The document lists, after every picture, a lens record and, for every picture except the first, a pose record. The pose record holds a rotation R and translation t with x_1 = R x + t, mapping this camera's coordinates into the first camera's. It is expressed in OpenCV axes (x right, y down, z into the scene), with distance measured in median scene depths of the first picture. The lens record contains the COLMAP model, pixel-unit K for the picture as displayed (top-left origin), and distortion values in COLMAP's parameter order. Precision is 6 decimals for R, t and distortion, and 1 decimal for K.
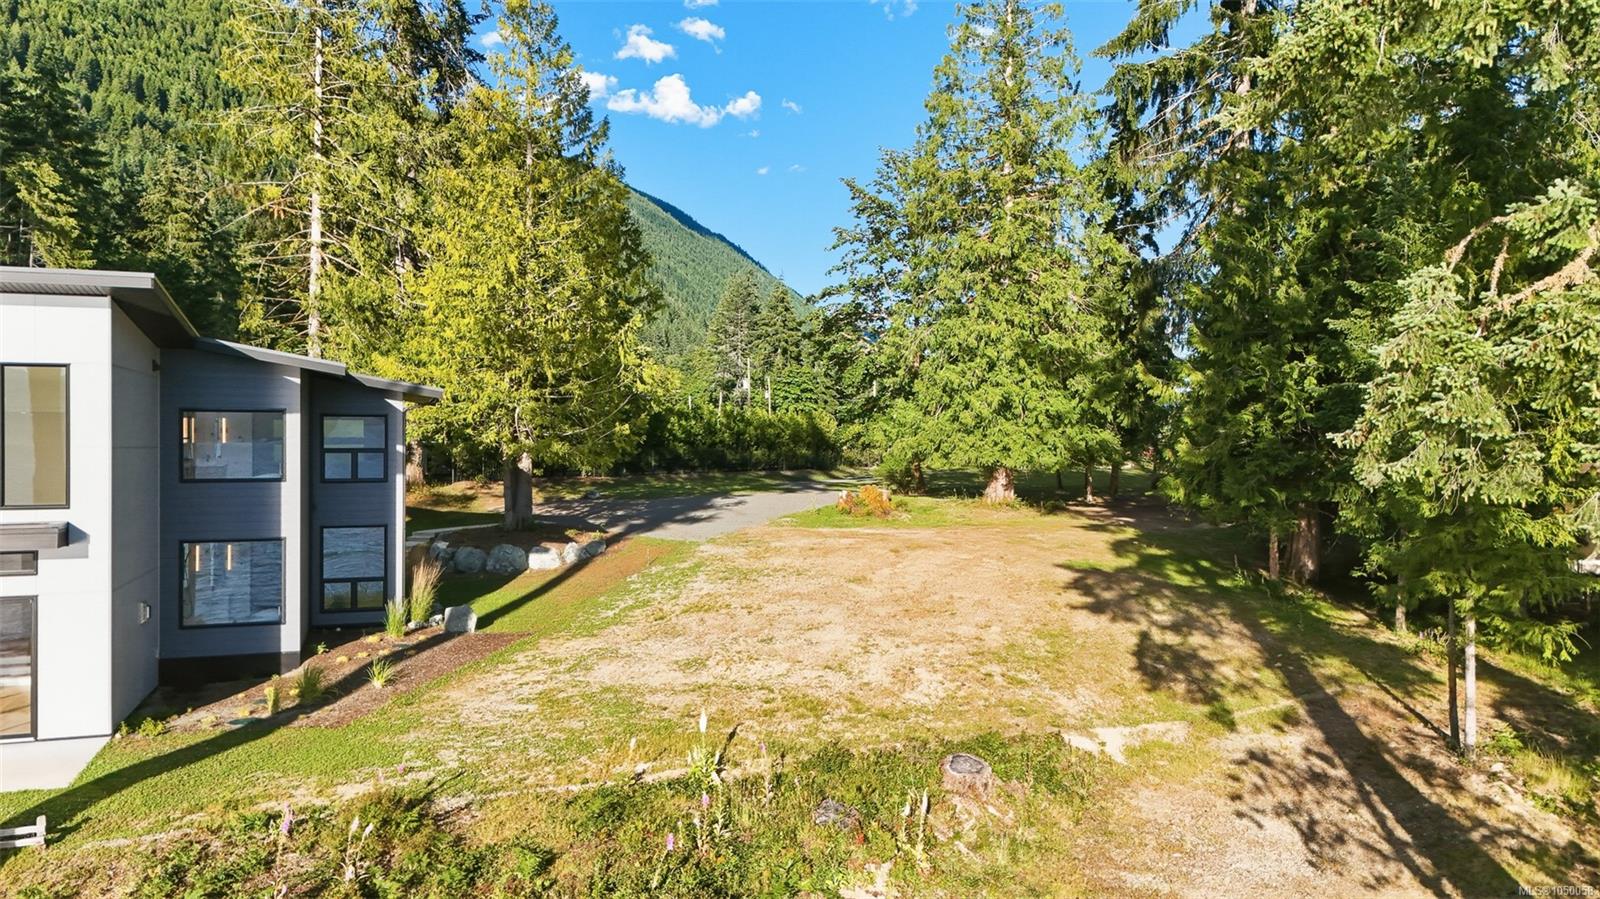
lens RADIAL K [[1169.9, 0, 800.0], [0, 1169.9, 449.5], [0, 0, 1]] dist [0.074420, -0.074661]
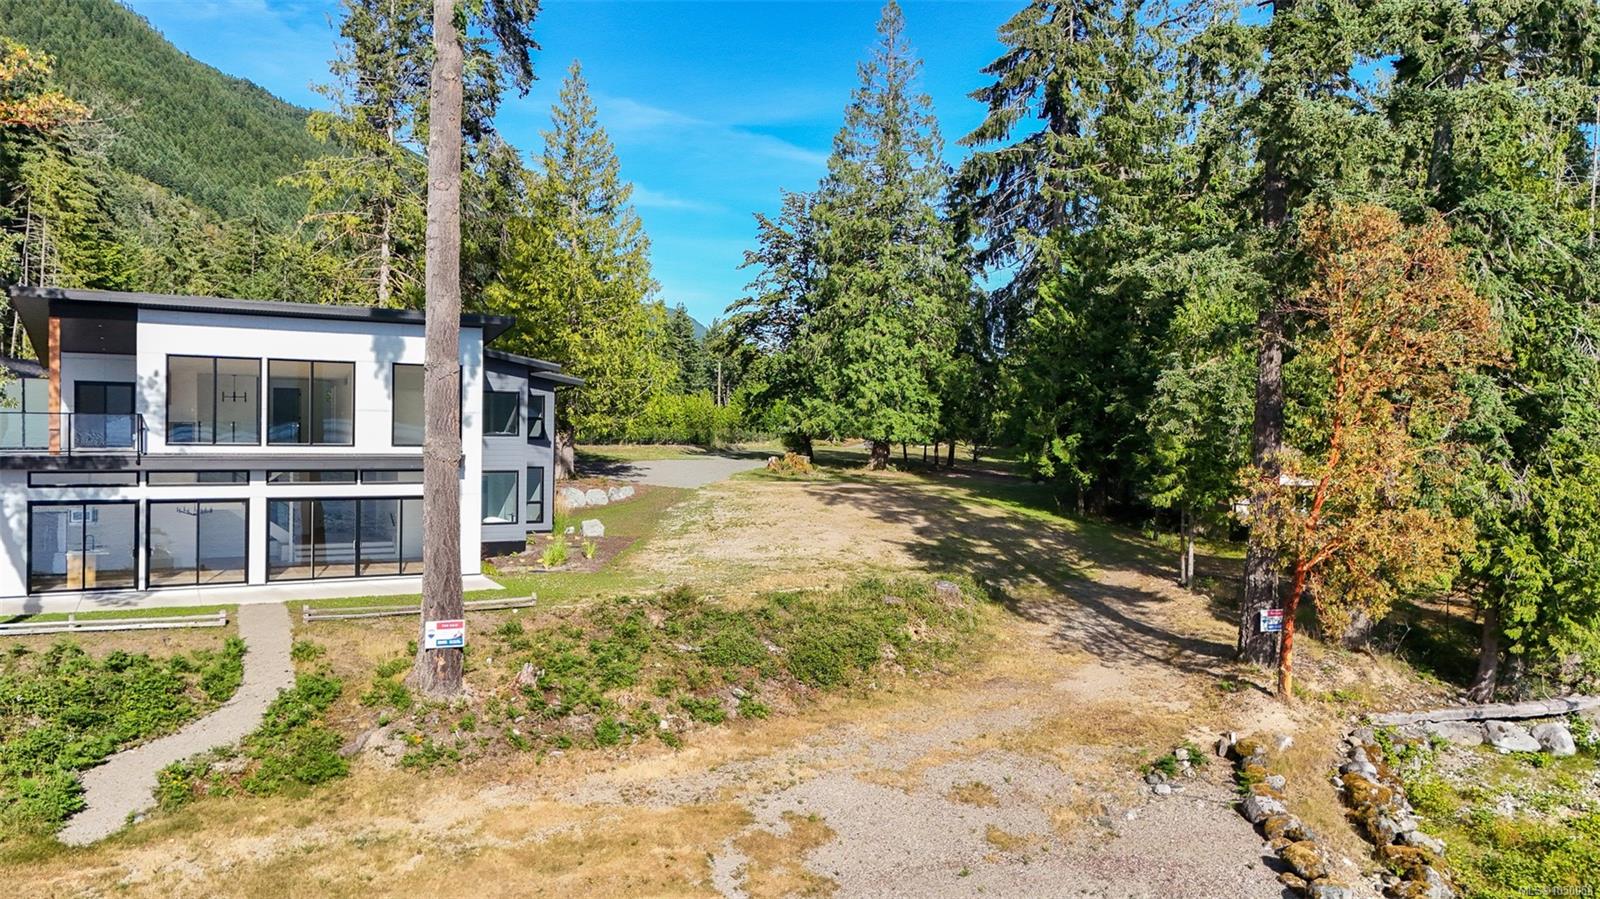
lens RADIAL K [[1175.1, 0, 800.0], [0, 1175.1, 449.5], [0, 0, 1]] dist [0.096592, -0.105106]
pose [[0.984654, 0.011450, 0.174142, -0.159776], [-0.013836, 0.999826, 0.012493, 0.008948], [-0.173968, -0.014710, 0.984641, -0.315183]]
